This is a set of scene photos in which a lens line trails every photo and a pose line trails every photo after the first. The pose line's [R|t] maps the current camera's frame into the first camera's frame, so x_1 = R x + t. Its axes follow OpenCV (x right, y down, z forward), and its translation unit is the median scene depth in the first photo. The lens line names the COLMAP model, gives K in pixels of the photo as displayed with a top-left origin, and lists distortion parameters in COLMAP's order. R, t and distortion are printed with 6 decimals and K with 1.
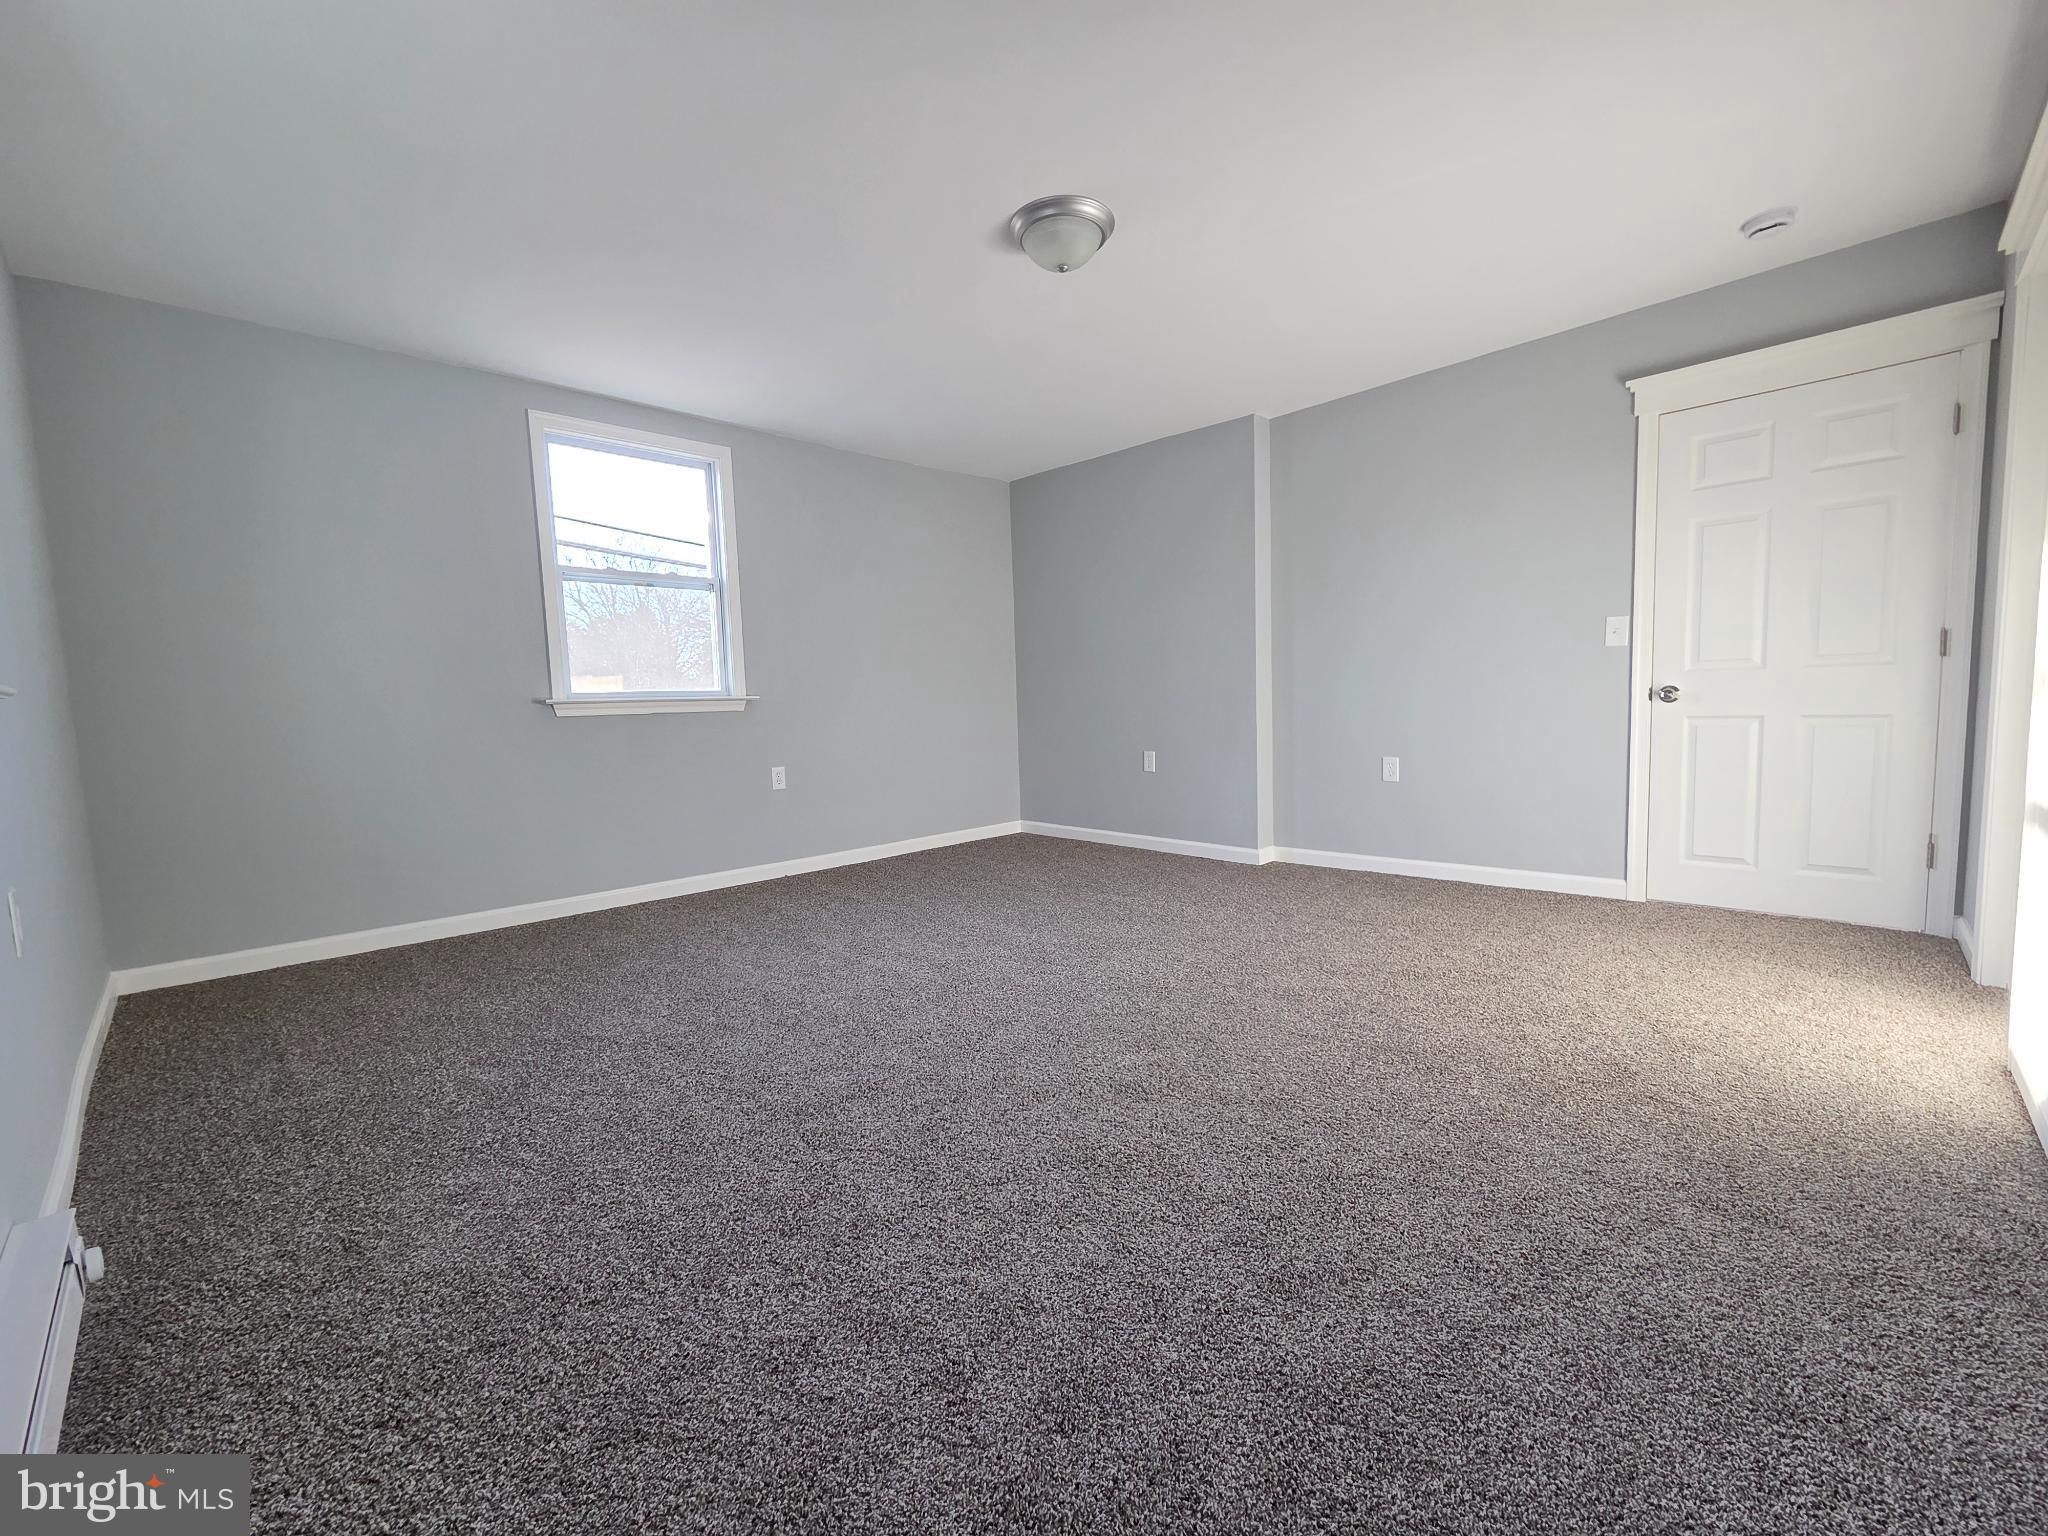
lens RADIAL K [[837.7, 0, 1019.3], [0, 837.7, 756.1], [0, 0, 1]] dist [-0.001437, 0.004031]
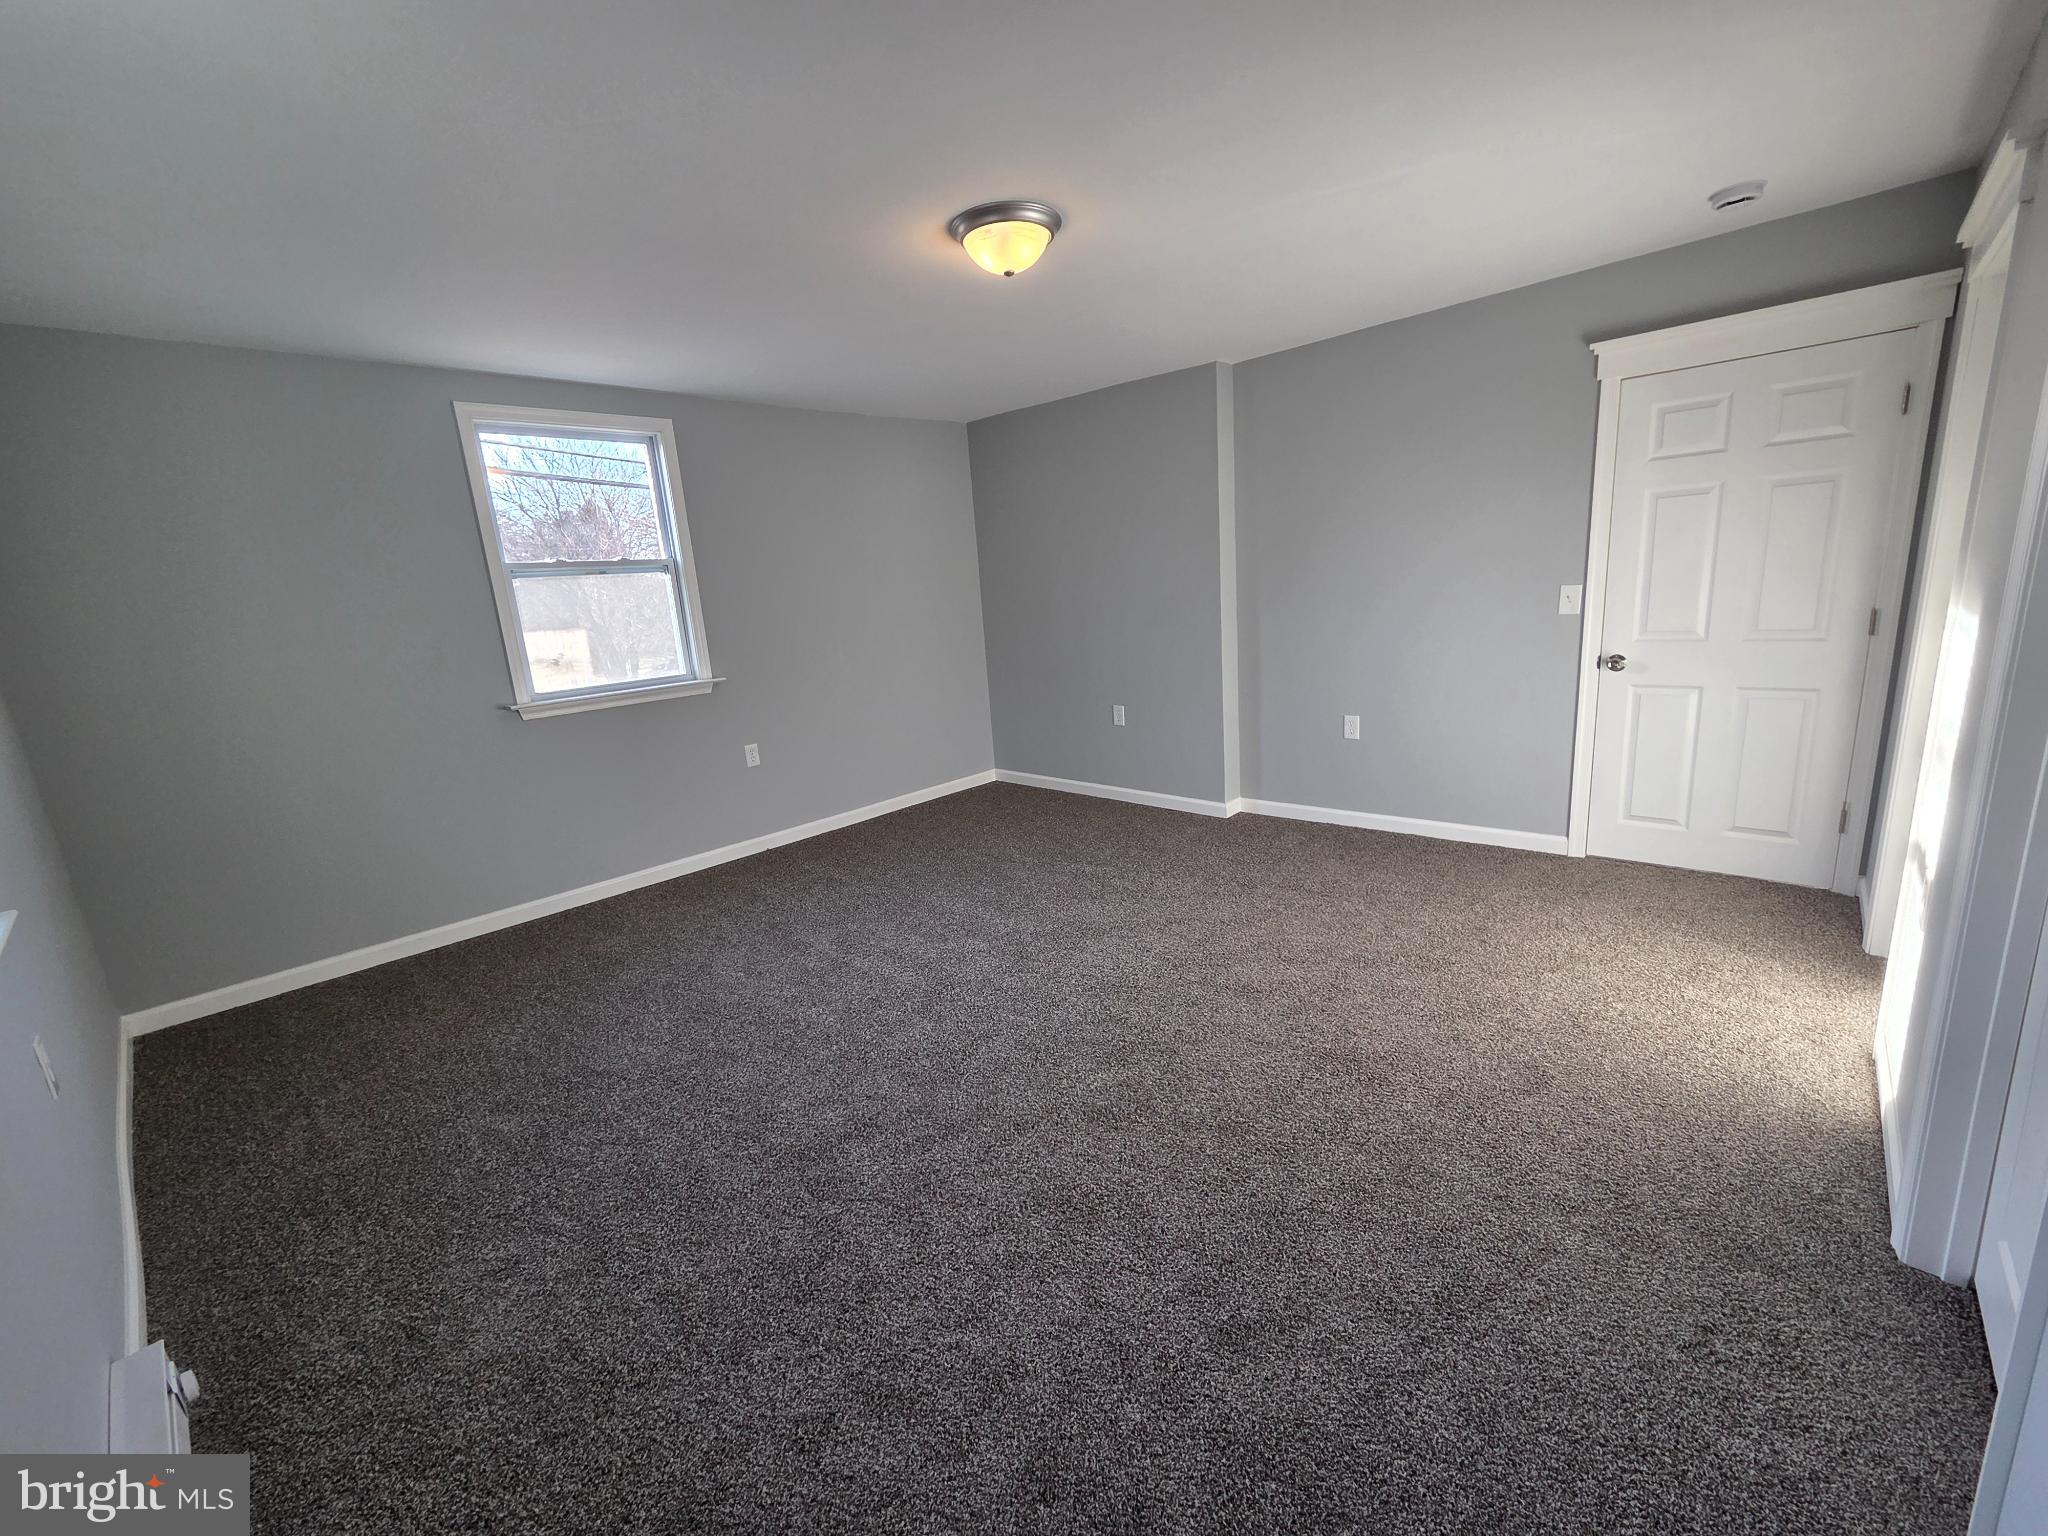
lens RADIAL K [[837.7, 0, 1018.0], [0, 837.7, 774.9], [0, 0, 1]] dist [-0.001437, 0.004031]
pose [[0.998573, -0.047323, 0.024768, 0.013851], [0.043537, 0.989775, 0.135832, -0.173841], [-0.030943, -0.134560, 0.990422, -0.025215]]
